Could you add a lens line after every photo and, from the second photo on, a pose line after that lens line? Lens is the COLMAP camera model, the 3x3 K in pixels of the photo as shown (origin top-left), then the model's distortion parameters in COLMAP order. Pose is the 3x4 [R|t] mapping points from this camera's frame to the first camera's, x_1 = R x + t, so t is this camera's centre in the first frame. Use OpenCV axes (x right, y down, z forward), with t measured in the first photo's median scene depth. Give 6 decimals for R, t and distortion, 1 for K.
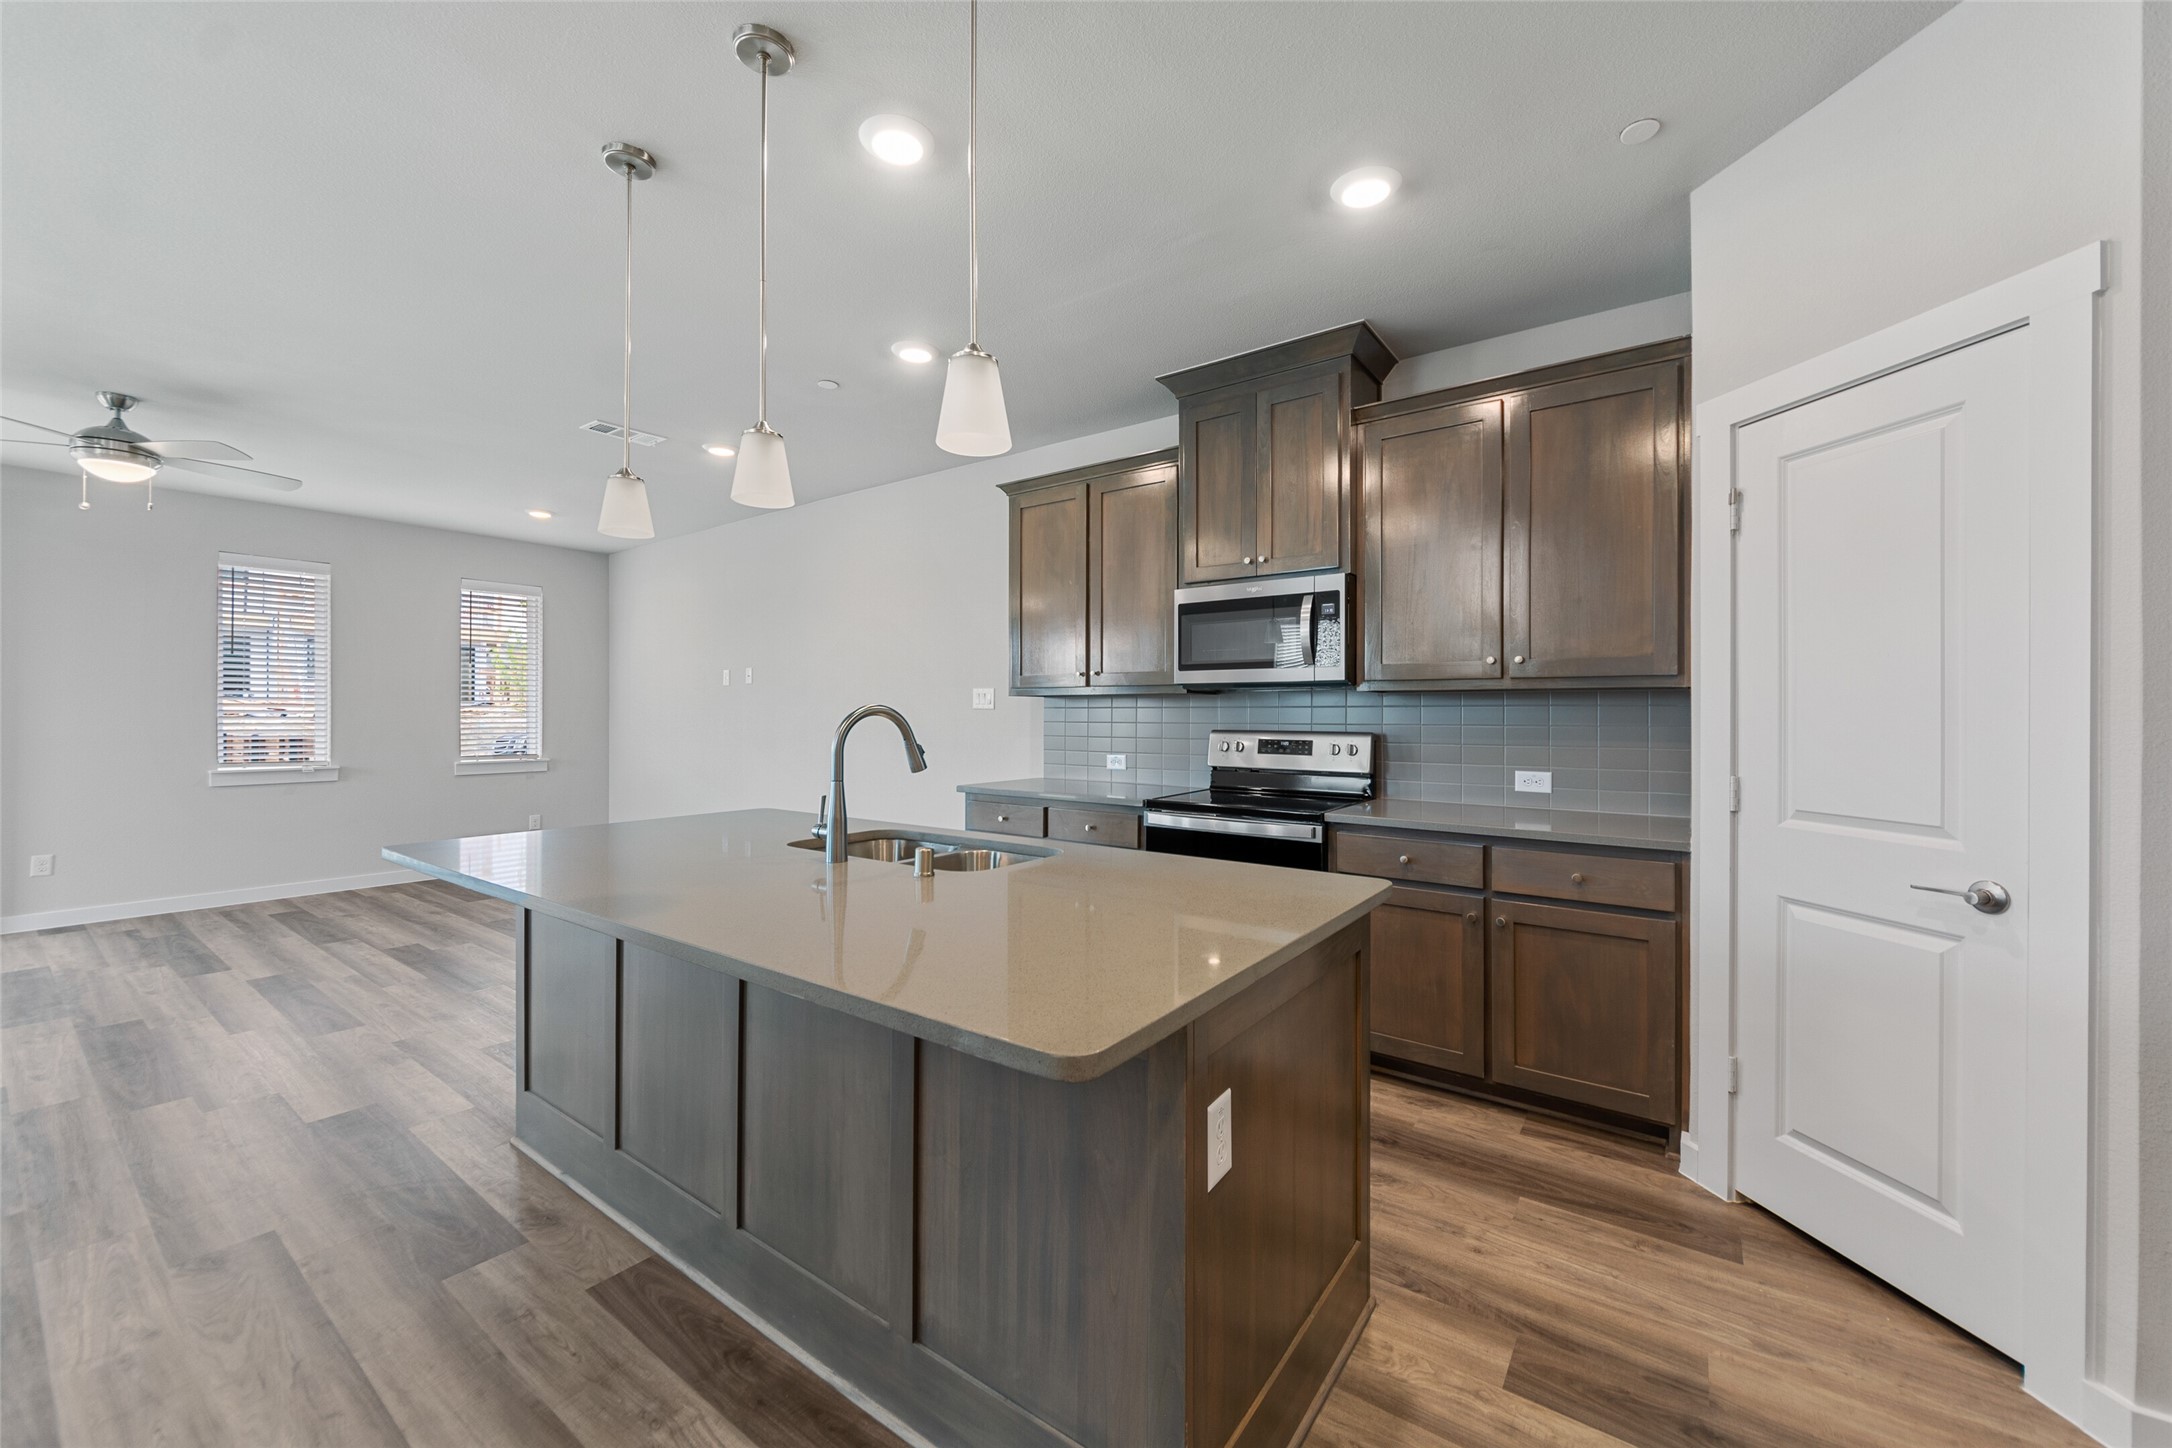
lens RADIAL K [[825.0, 0, 1108.7], [0, 825.0, 715.8], [0, 0, 1]] dist [-0.012537, -0.000128]
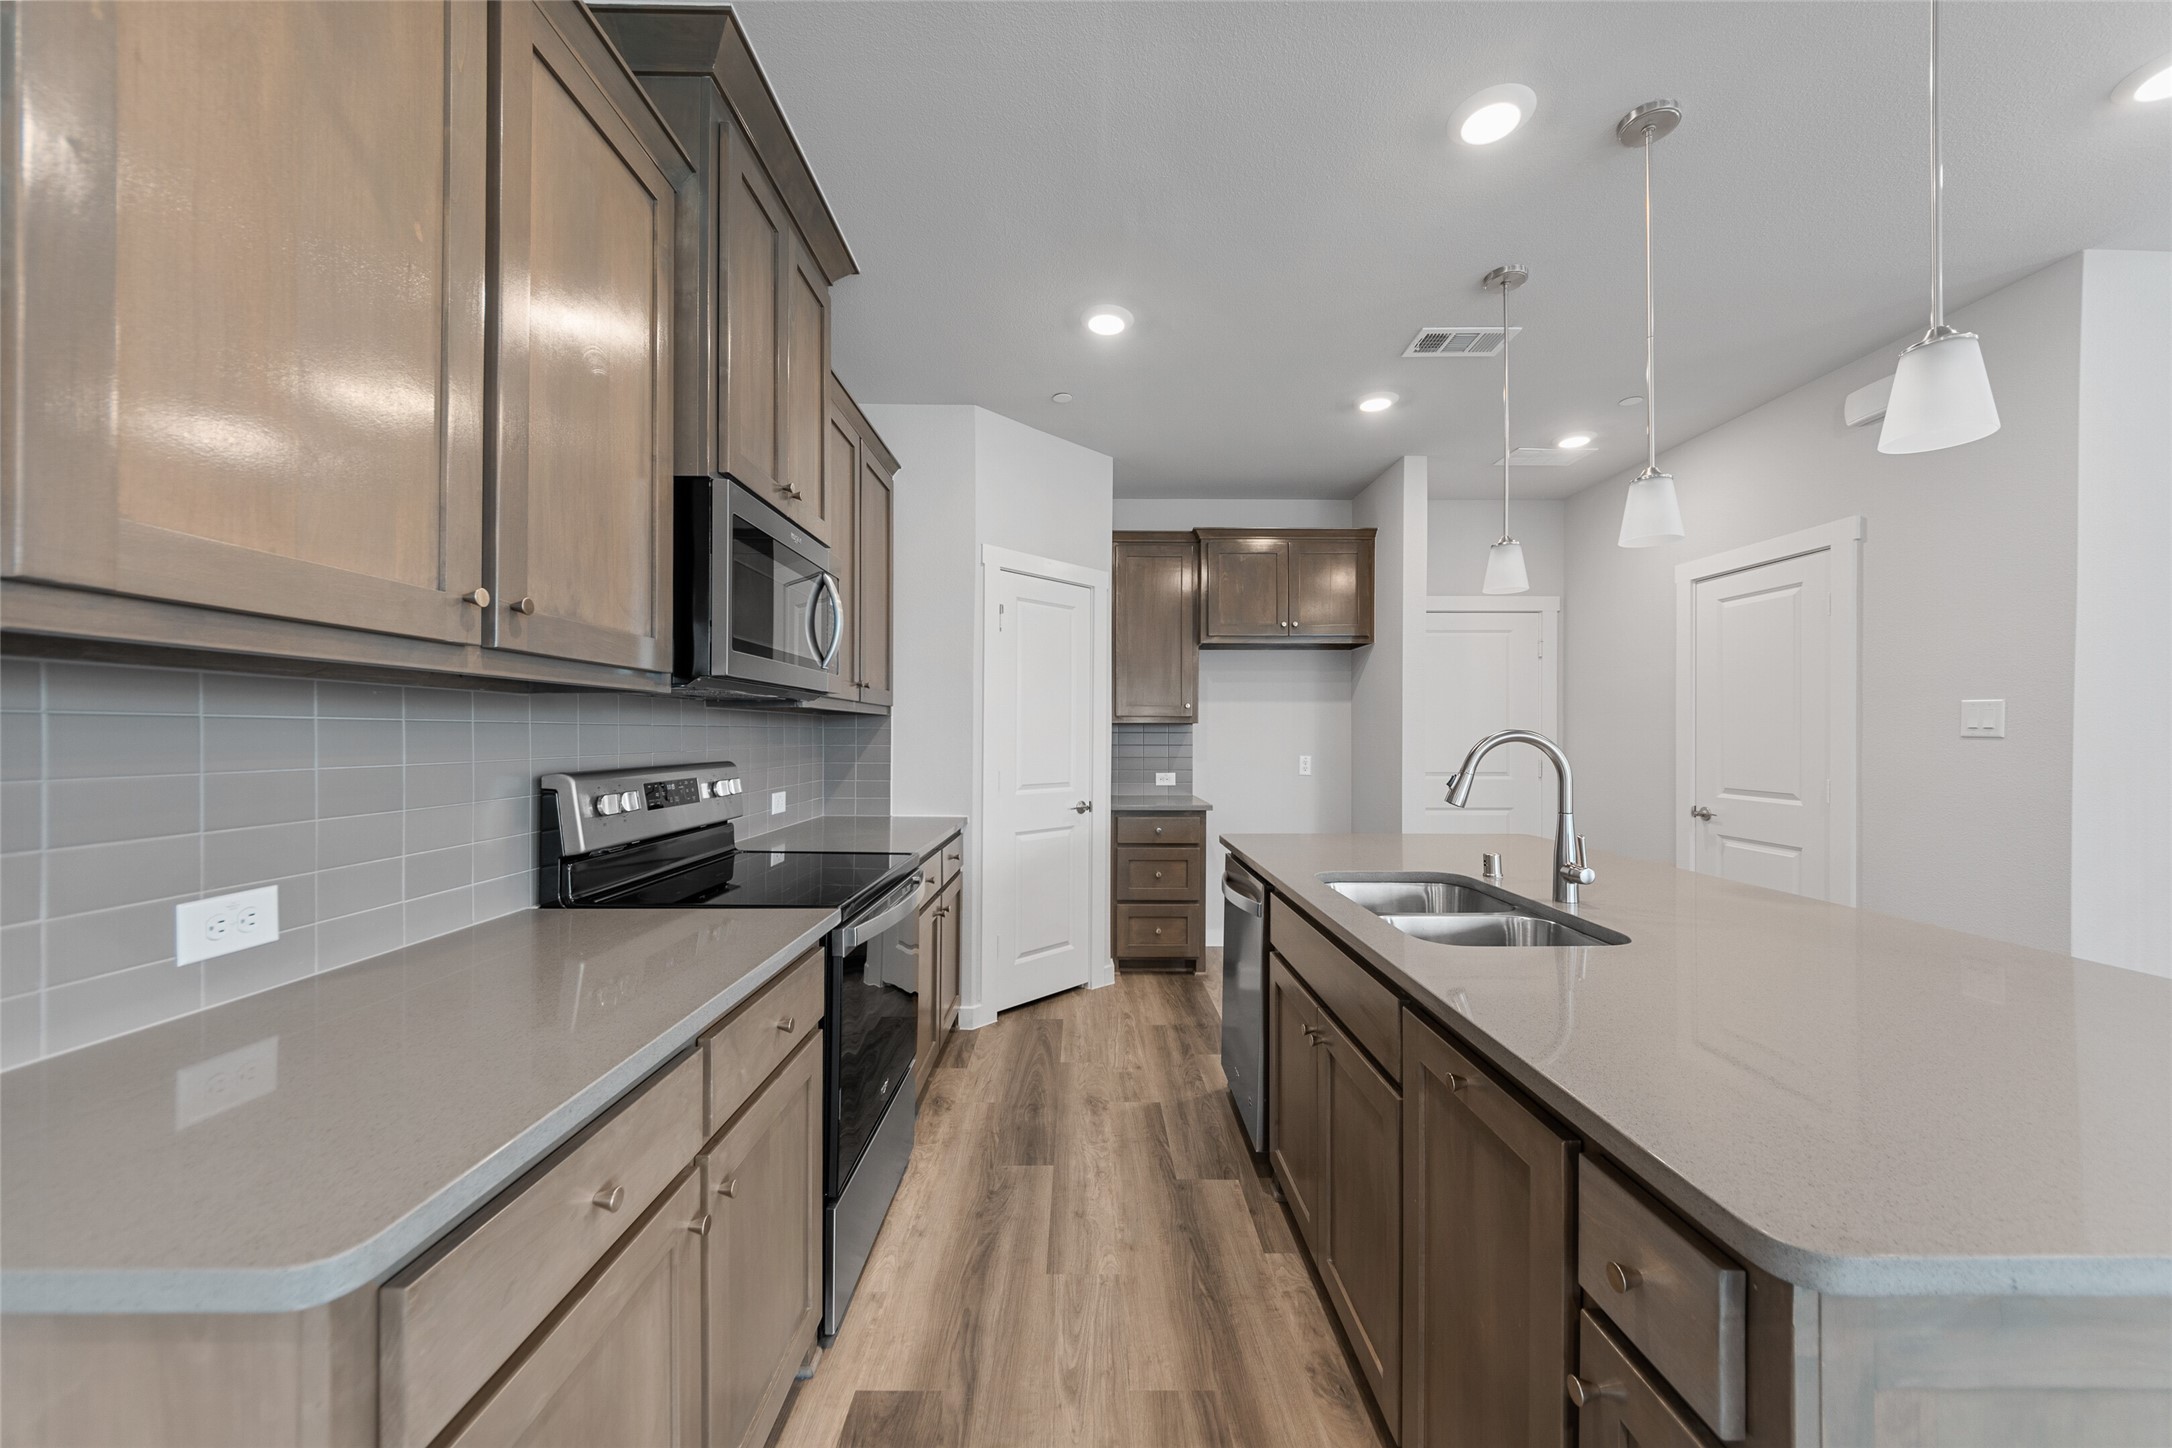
lens RADIAL K [[782.1, 0, 1091.1], [0, 782.1, 730.2], [0, 0, 1]] dist [-0.001501, -0.004818]
pose [[-0.579856, -0.002580, 0.814715, -0.566138], [-0.002779, 0.999995, 0.001189, -0.011186], [-0.814714, -0.001575, -0.579861, 1.484922]]
